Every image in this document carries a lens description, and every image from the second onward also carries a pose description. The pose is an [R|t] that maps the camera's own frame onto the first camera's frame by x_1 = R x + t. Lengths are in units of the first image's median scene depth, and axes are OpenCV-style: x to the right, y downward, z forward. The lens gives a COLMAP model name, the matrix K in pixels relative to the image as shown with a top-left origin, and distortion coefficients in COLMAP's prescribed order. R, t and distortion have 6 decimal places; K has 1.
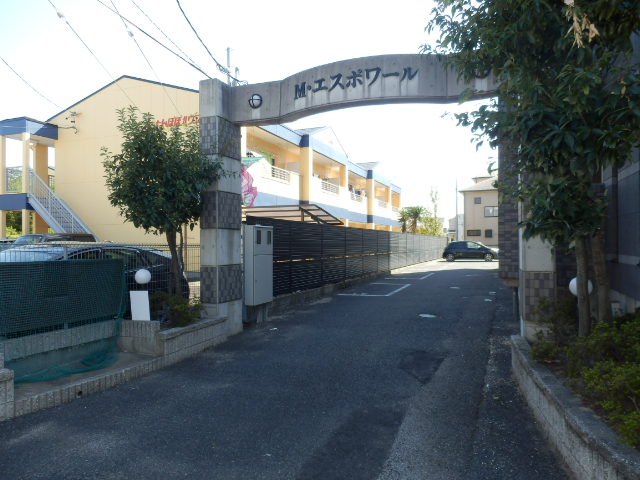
lens RADIAL K [[449.3, 0, 321.1], [0, 449.3, 241.0], [0, 0, 1]] dist [0.004935, -0.001947]
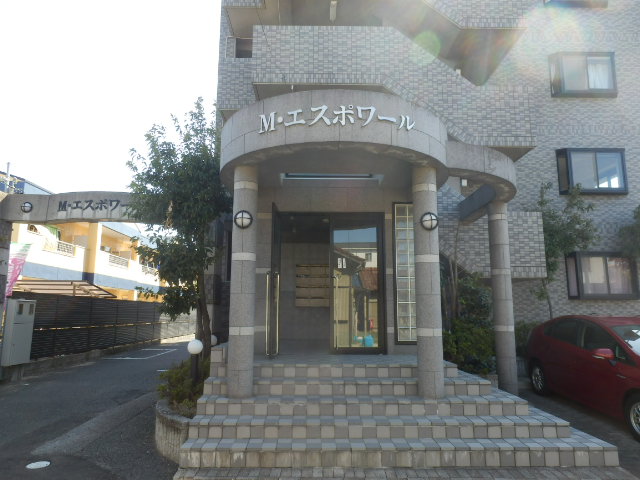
lens RADIAL K [[449.3, 0, 318.9], [0, 449.3, 237.4], [0, 0, 1]] dist [0.004935, -0.001947]
pose [[0.923443, 0.071121, 0.377086, 0.137870], [-0.009818, 0.986732, -0.162061, -0.010382], [-0.383609, 0.145952, 0.911889, -0.476774]]
